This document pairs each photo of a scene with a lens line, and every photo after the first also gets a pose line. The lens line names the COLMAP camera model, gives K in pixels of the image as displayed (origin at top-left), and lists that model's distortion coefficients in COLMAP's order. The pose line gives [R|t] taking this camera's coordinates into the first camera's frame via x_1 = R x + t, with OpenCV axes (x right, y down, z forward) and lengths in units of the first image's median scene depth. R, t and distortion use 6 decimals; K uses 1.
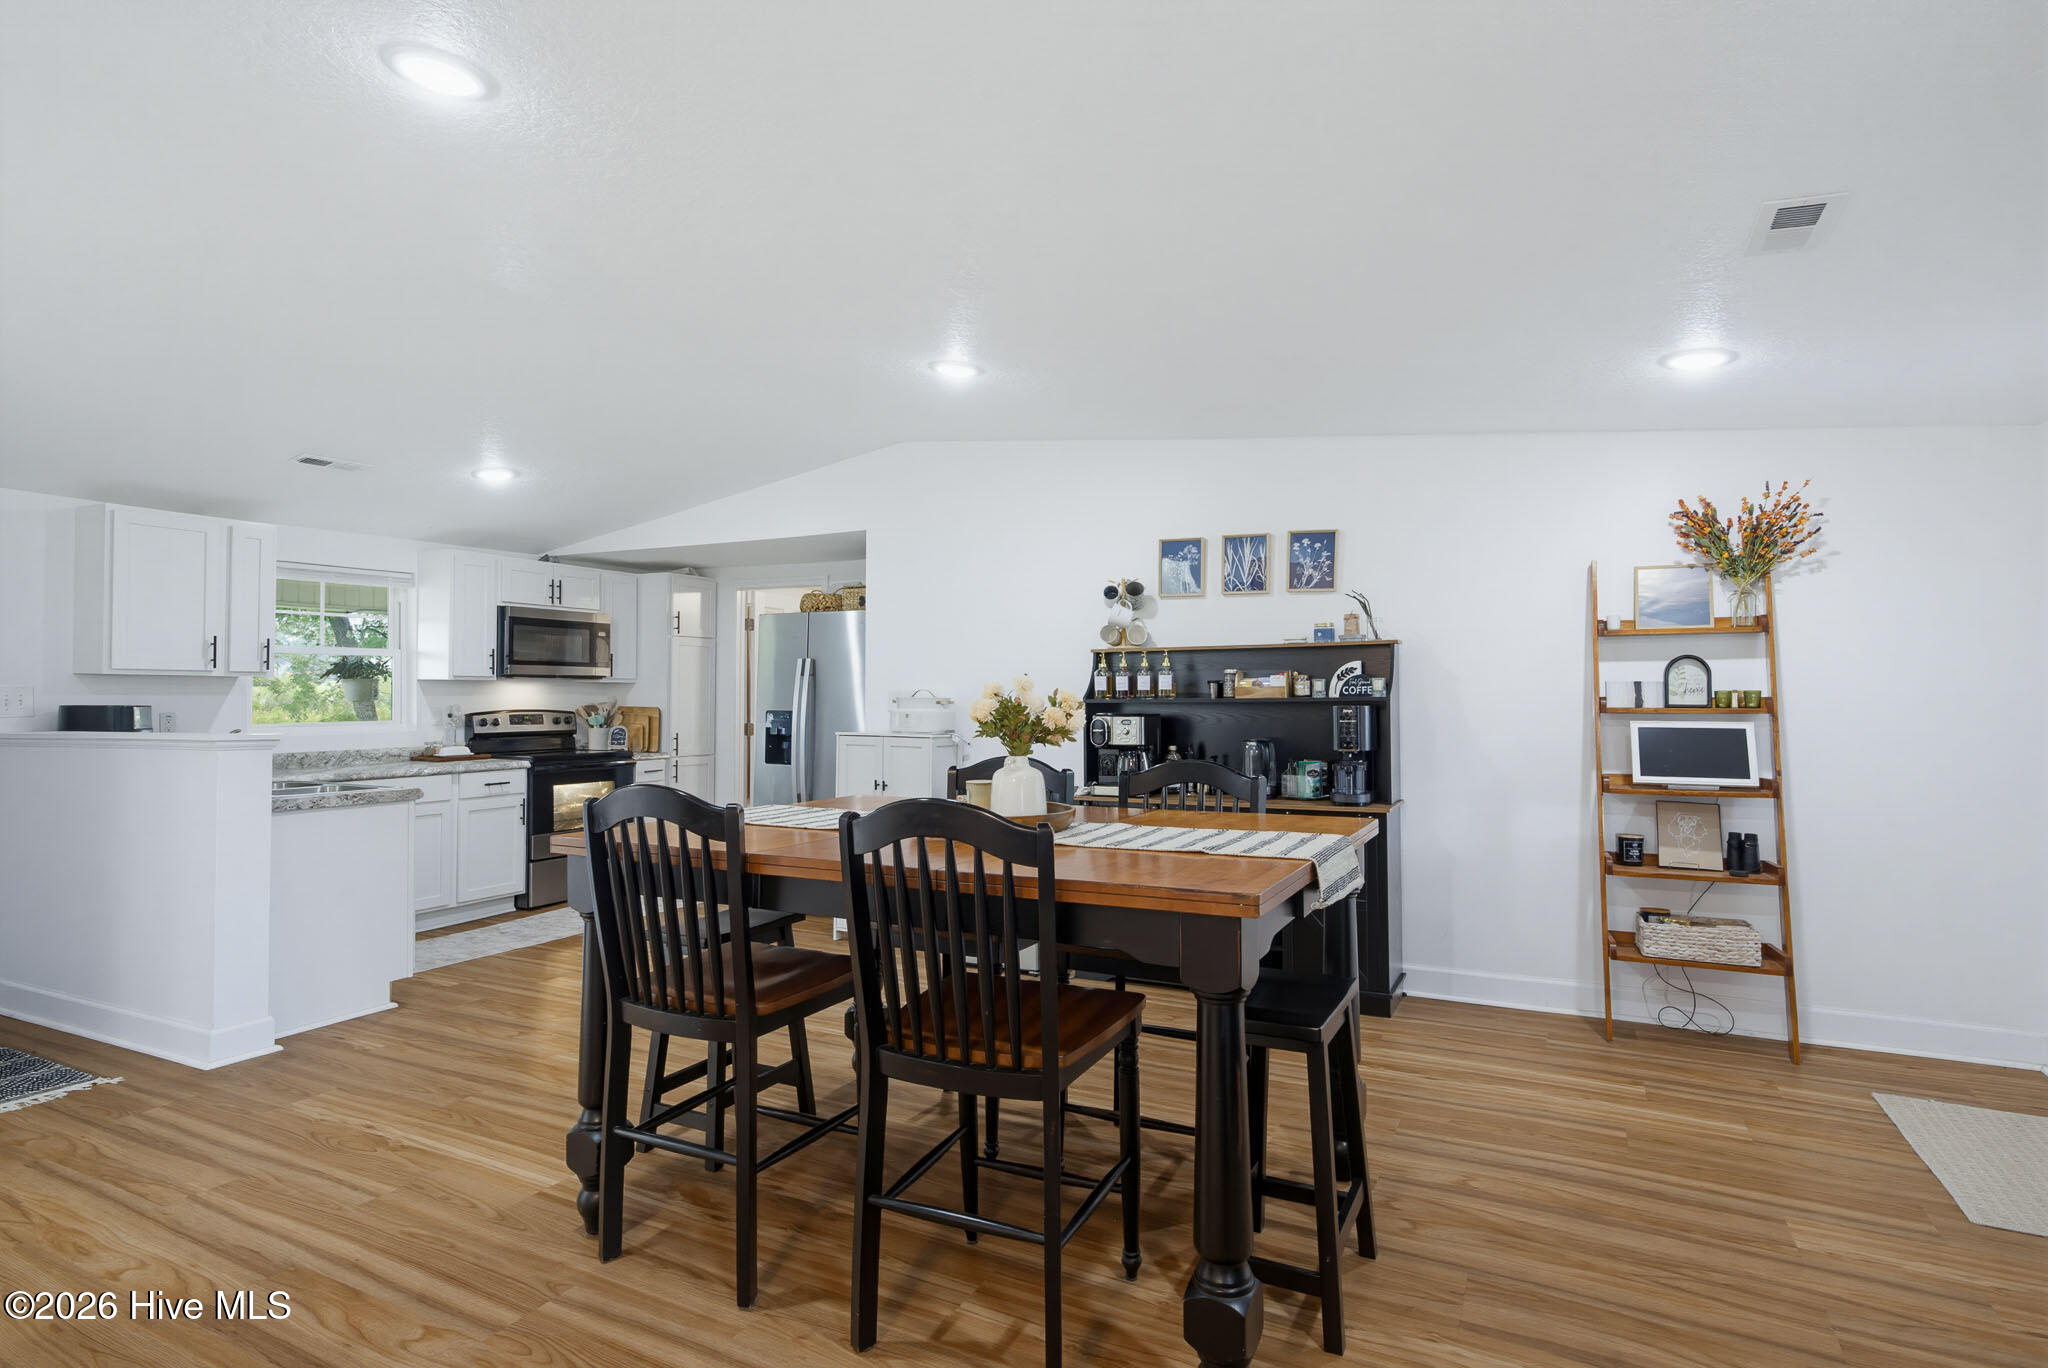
lens RADIAL K [[1044.1, 0, 1028.7], [0, 1044.1, 687.8], [0, 0, 1]] dist [0.009281, 0.000786]
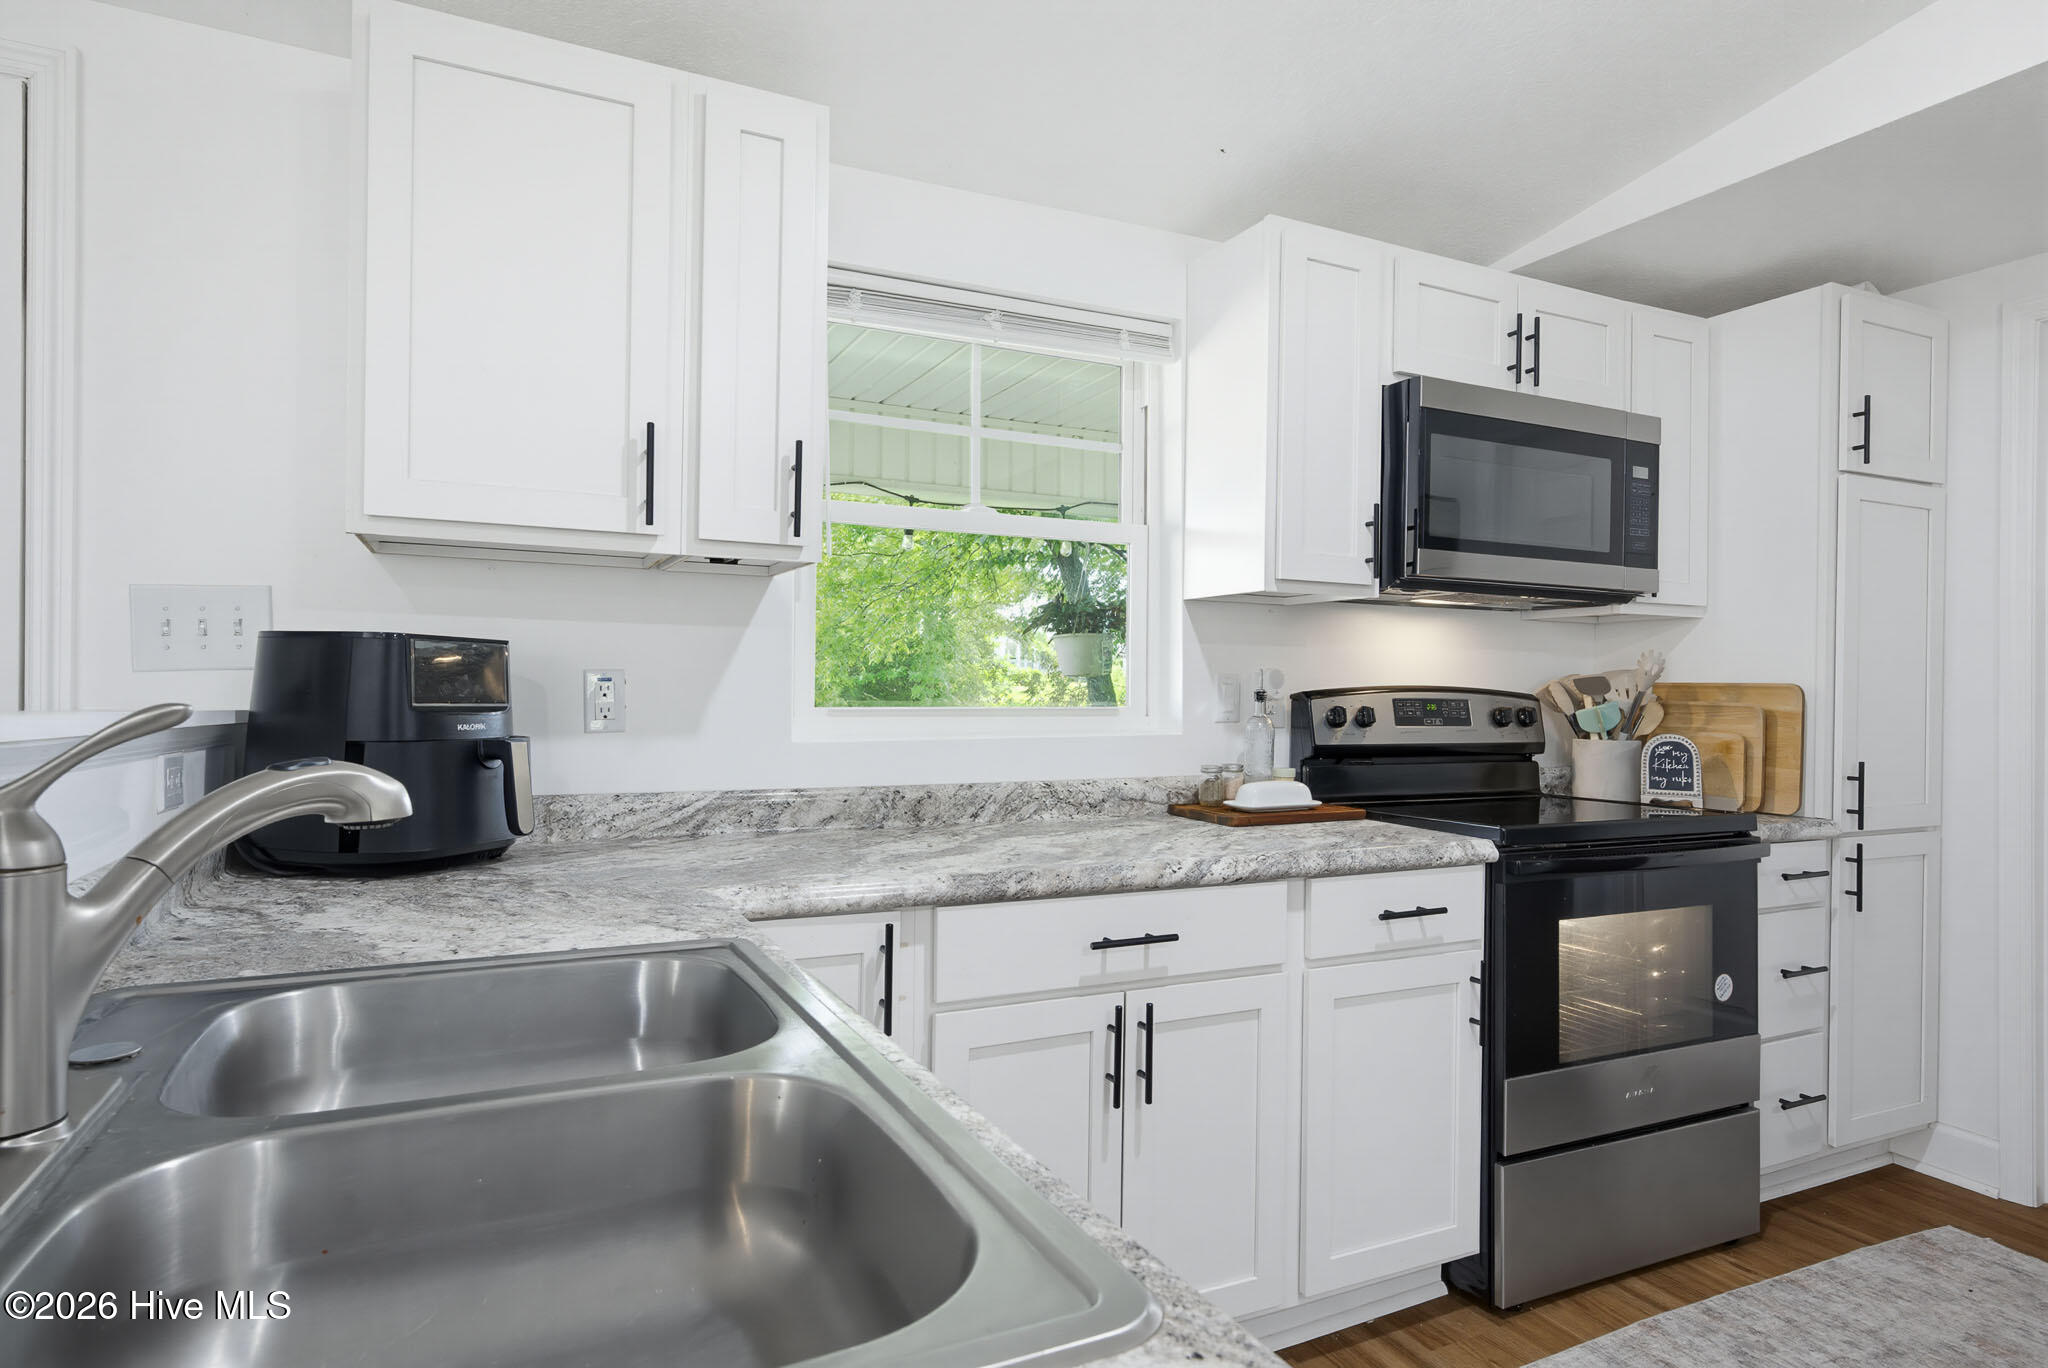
lens RADIAL K [[1142.7, 0, 1029.4], [0, 1142.7, 685.5], [0, 0, 1]] dist [0.007272, -0.000339]
pose [[0.799710, 0.001587, -0.600385, -0.504690], [-0.005078, 0.999979, -0.004121, 0.033313], [0.600365, 0.006345, 0.799701, 0.843661]]
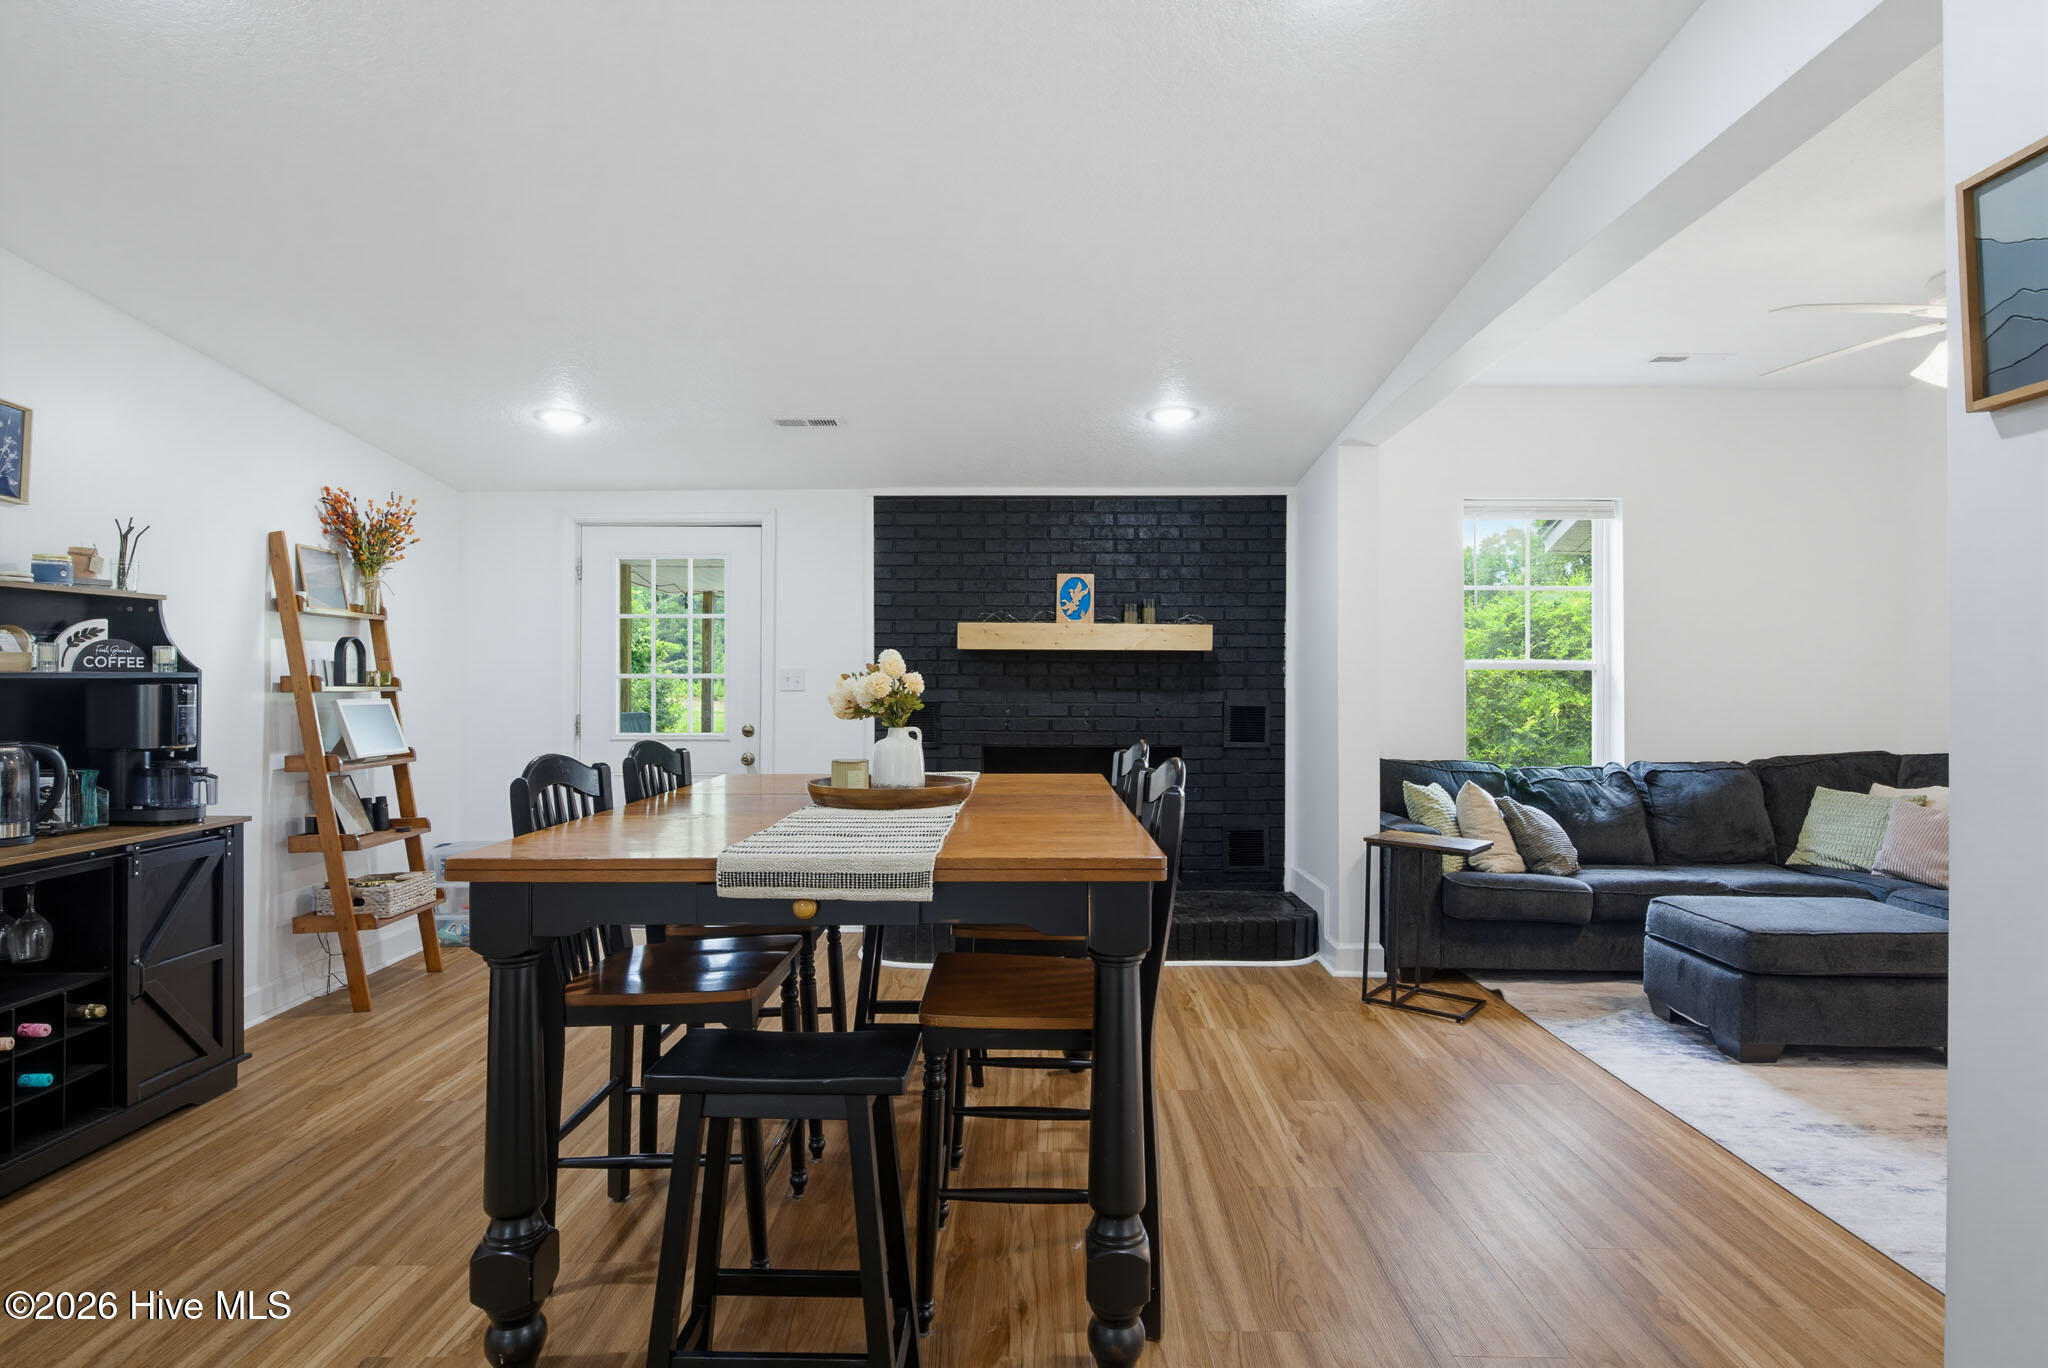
lens RADIAL K [[1082.6, 0, 1034.5], [0, 1082.6, 685.2], [0, 0, 1]] dist [-0.014725, 0.014977]
pose [[-0.458378, 0.002003, 0.888755, -0.559580], [-0.009538, 0.999929, -0.007173, 0.015829], [-0.888706, -0.011765, -0.458326, 0.740271]]
